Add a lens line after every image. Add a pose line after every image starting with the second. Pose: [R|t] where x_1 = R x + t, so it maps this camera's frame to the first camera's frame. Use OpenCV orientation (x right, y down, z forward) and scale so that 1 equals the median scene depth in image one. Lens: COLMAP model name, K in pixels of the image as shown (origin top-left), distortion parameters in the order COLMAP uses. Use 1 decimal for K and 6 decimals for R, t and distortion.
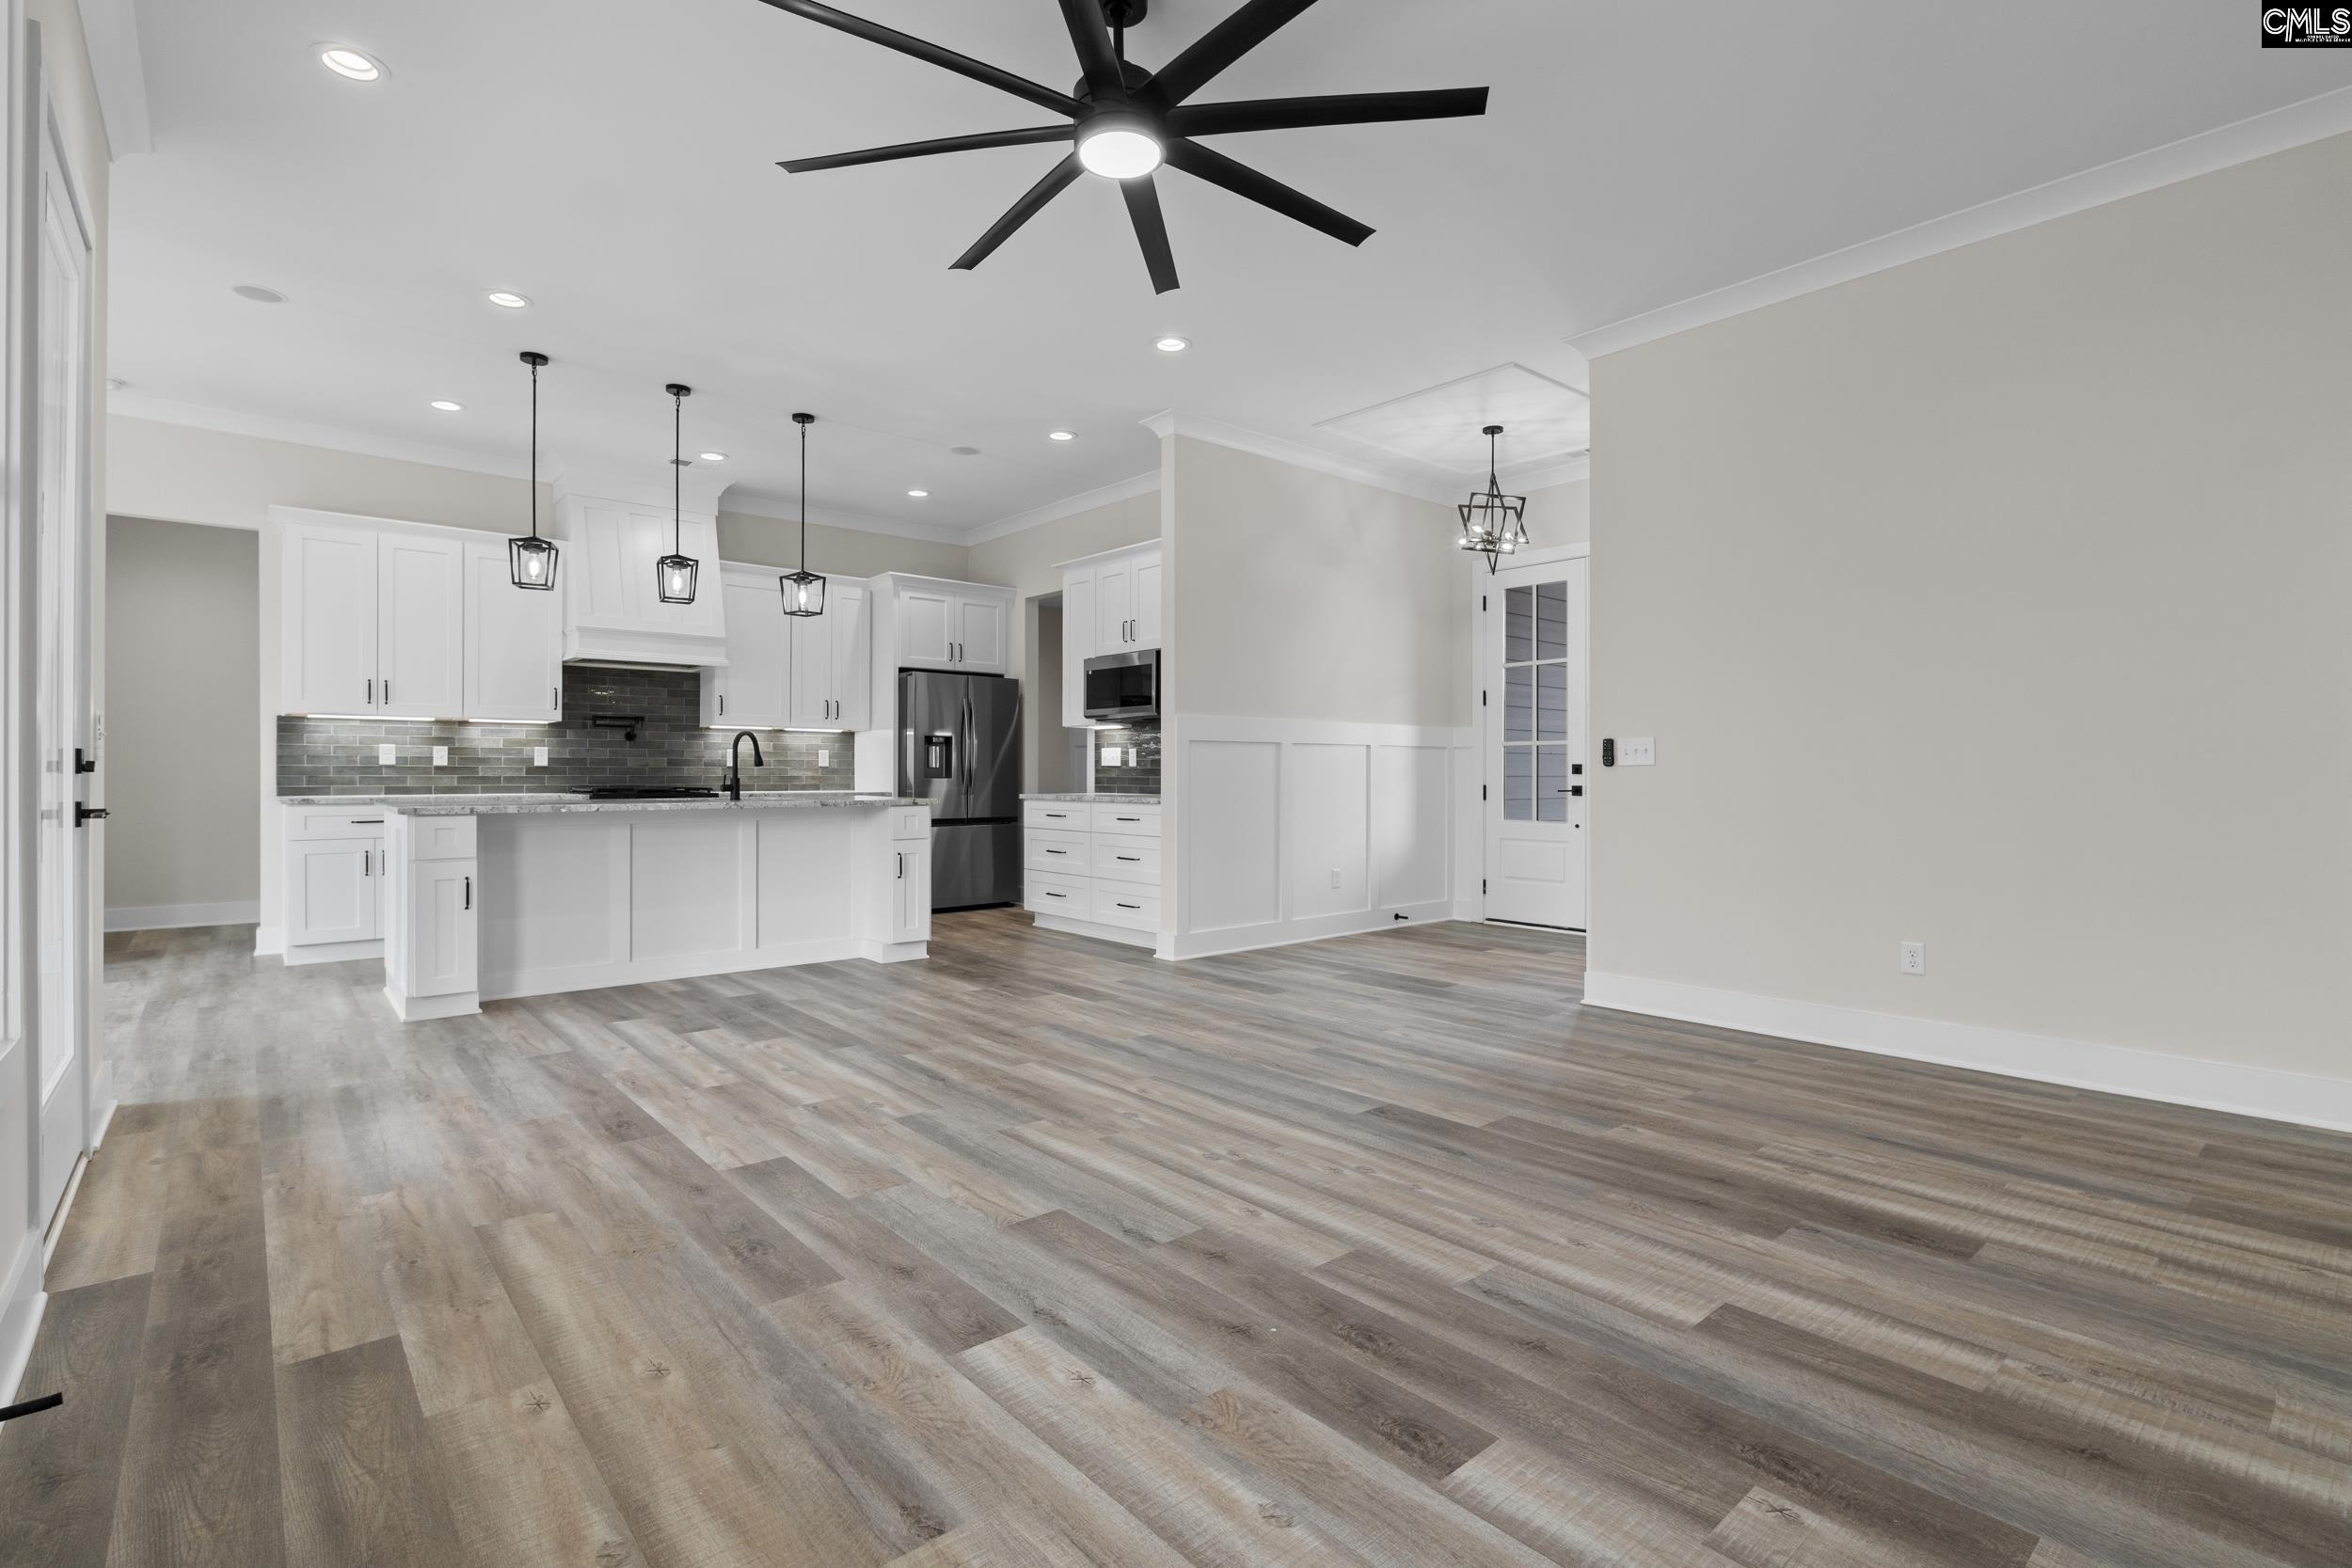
lens RADIAL K [[1089.1, 0, 1180.7], [0, 1089.1, 764.0], [0, 0, 1]] dist [-0.006296, 0.000396]
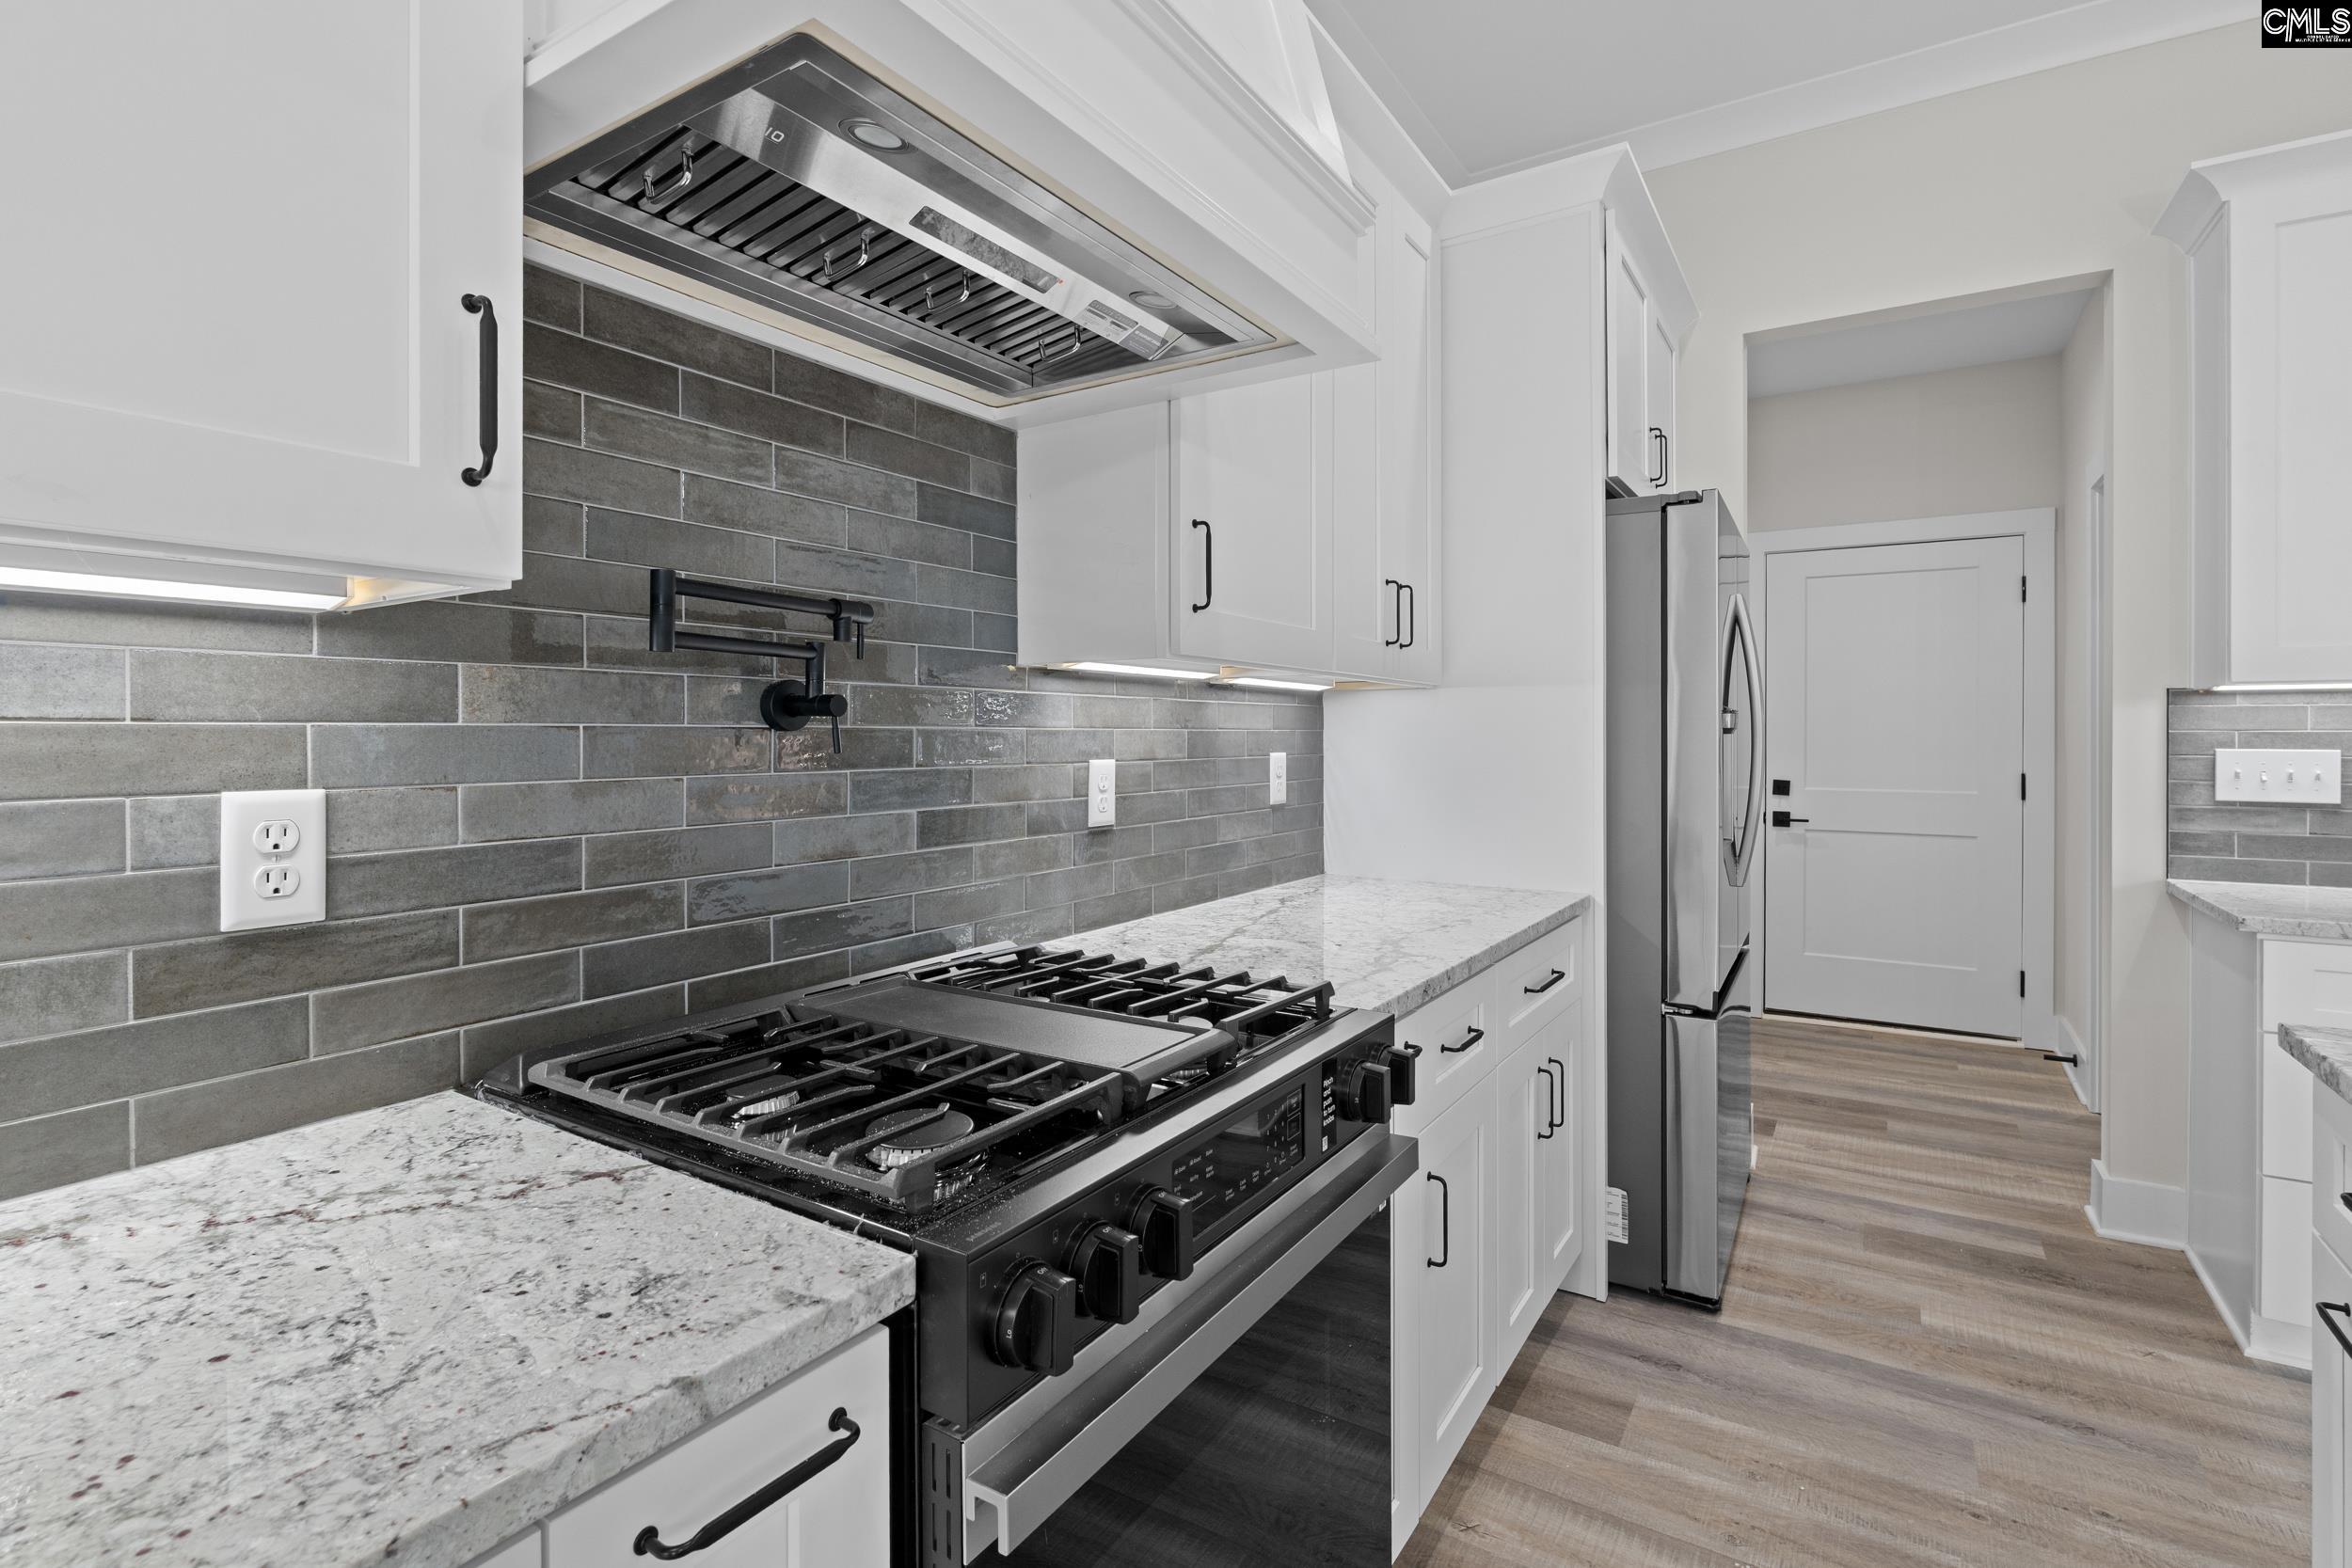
lens RADIAL K [[1091.6, 0, 1181.9], [0, 1091.6, 758.6], [0, 0, 1]] dist [-0.005156, 0.000909]
pose [[0.958733, -0.008751, 0.284175, -0.495392], [-0.000847, 0.999434, 0.033636, -0.022921], [-0.284308, -0.032489, 0.958182, 0.800727]]
